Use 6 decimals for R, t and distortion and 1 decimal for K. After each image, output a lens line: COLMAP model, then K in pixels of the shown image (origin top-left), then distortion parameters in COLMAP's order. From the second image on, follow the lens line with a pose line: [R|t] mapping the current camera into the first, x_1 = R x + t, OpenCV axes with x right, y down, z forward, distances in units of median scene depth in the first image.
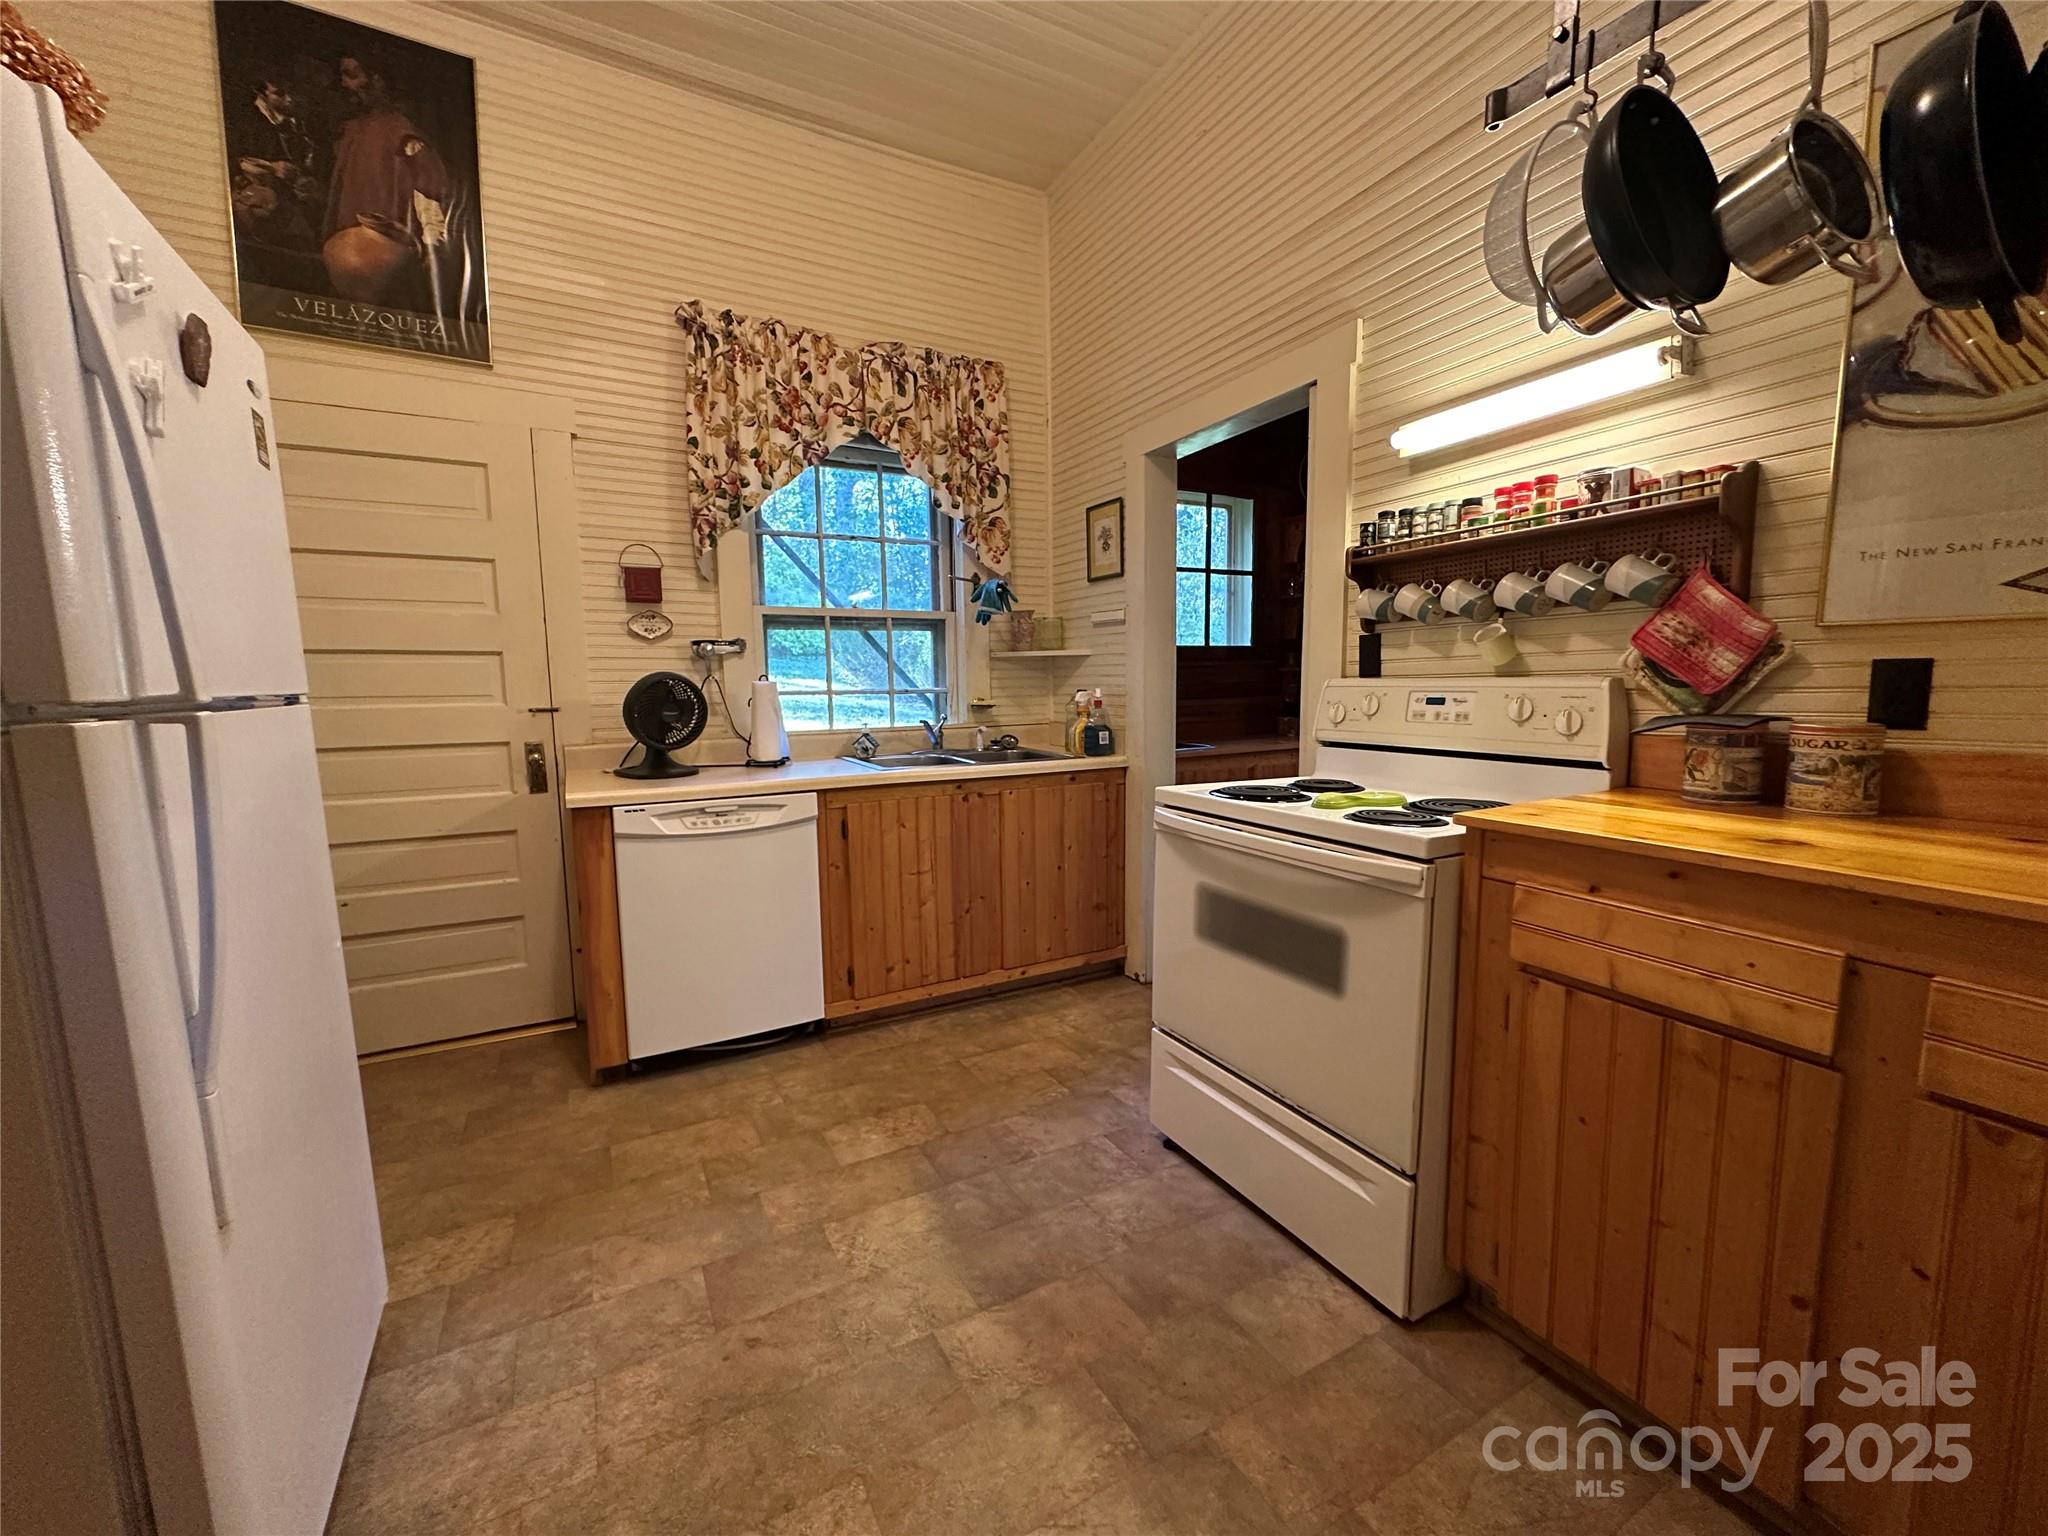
lens RADIAL K [[816.0, 0, 1026.6], [0, 816.0, 770.5], [0, 0, 1]] dist [-0.003517, 0.000419]
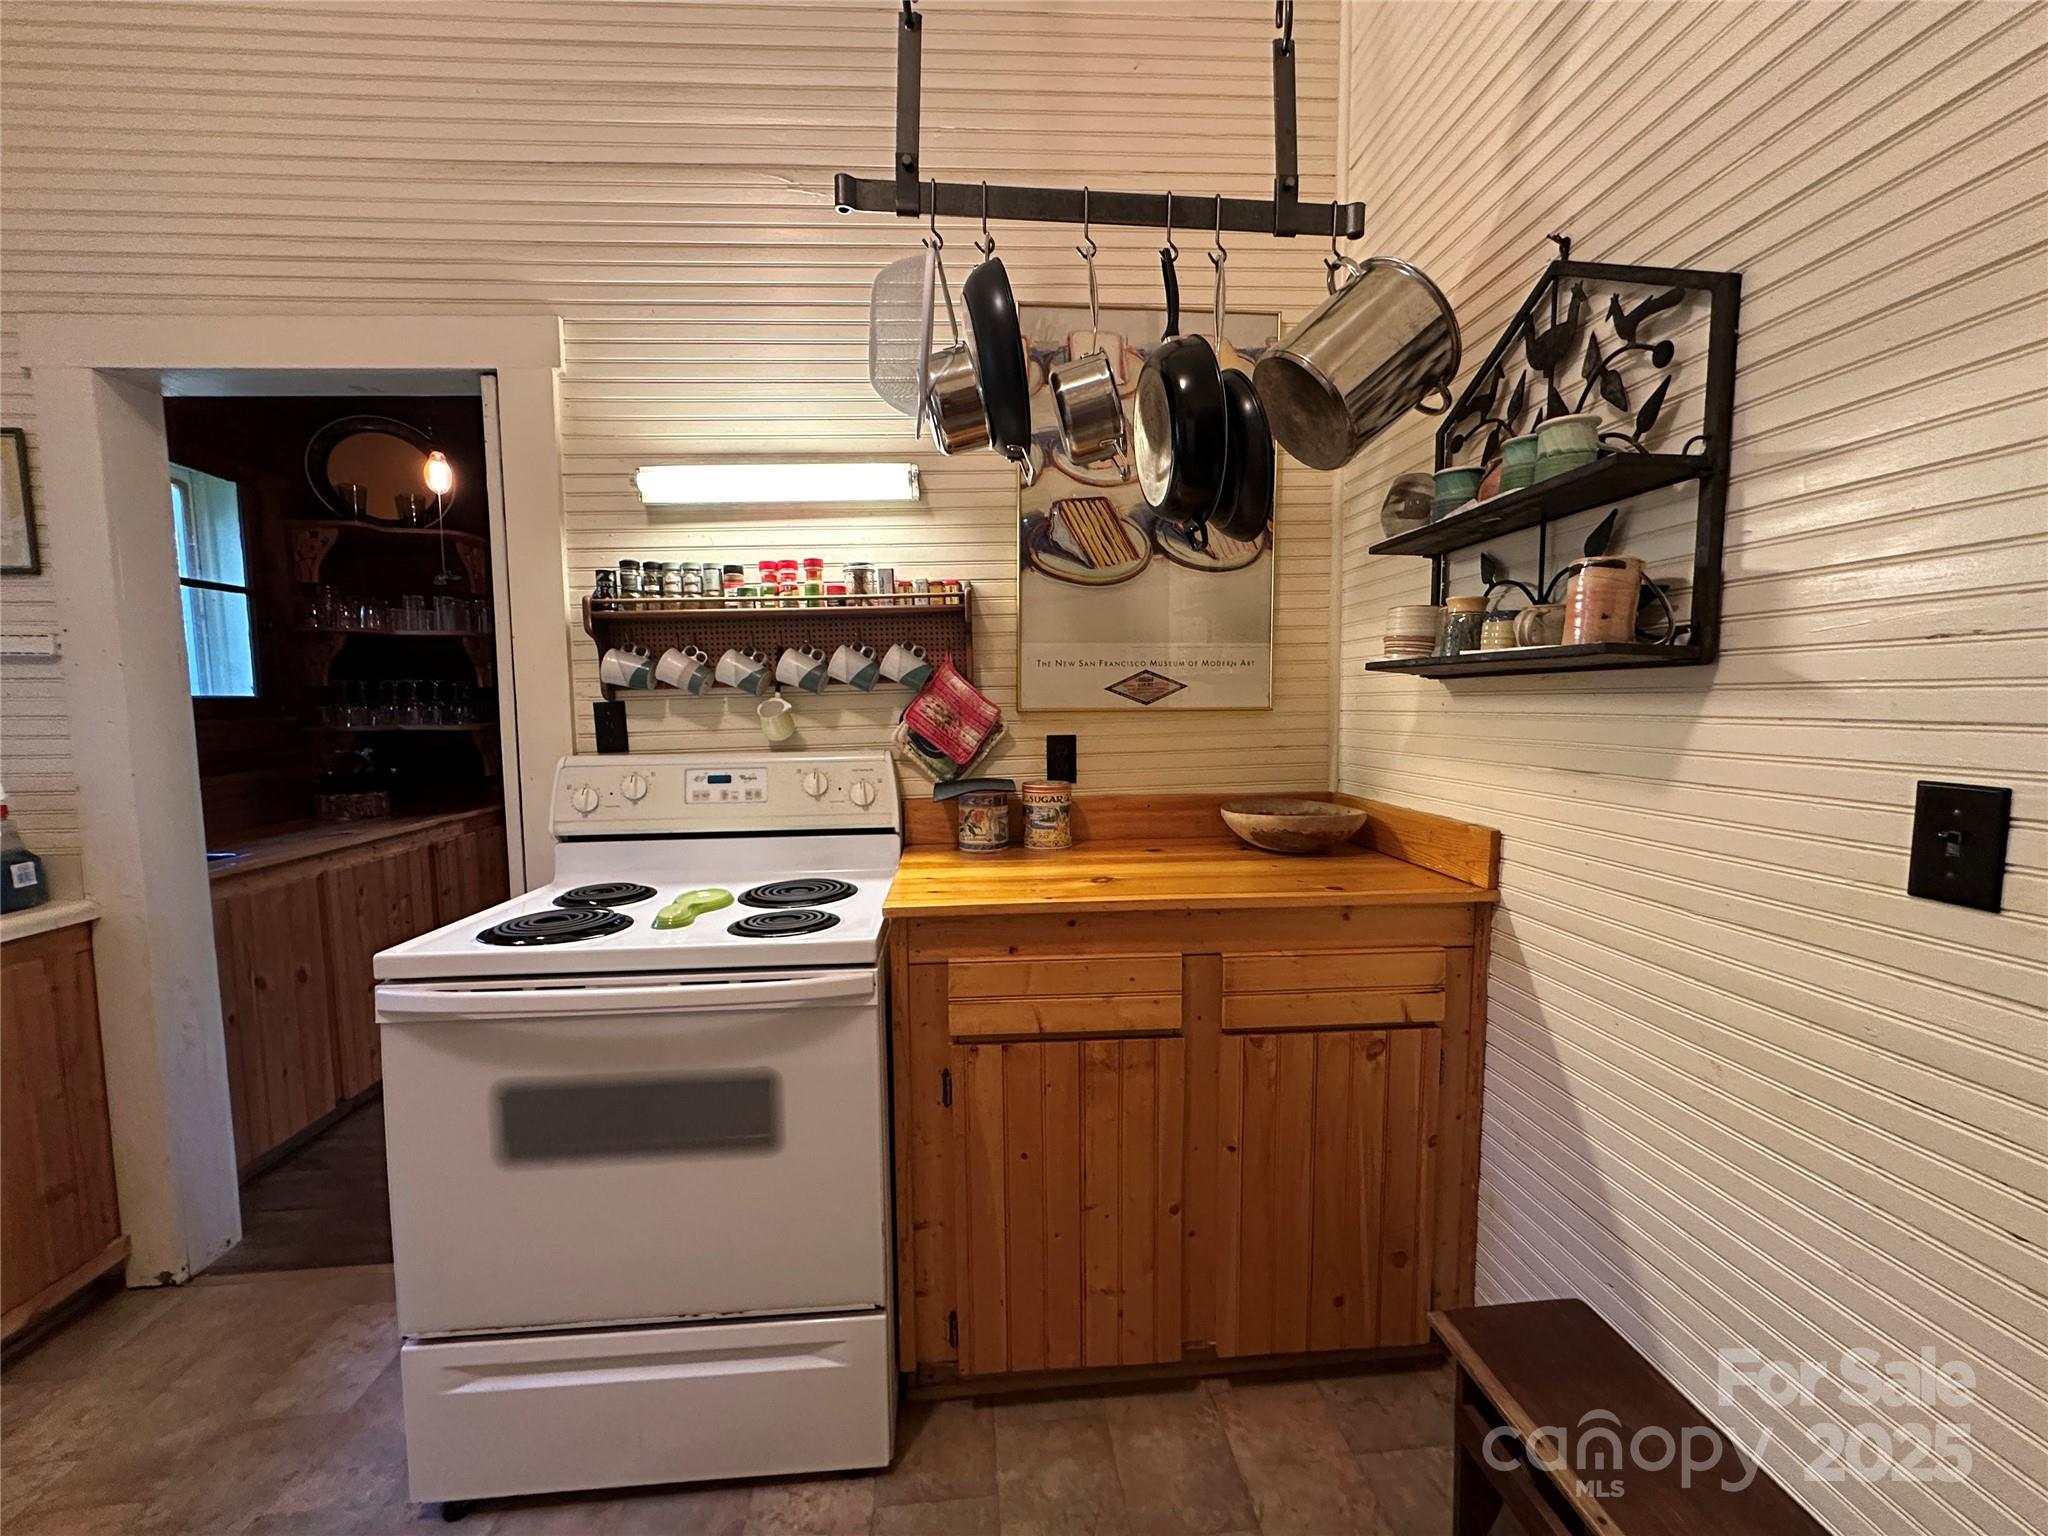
lens RADIAL K [[816.0, 0, 1026.6], [0, 816.0, 770.5], [0, 0, 1]] dist [-0.003517, 0.000419]
pose [[0.405897, -0.067533, 0.911420, -0.225850], [0.111539, 0.993472, 0.023940, -0.092685], [-0.907087, 0.091941, 0.410780, 0.367852]]
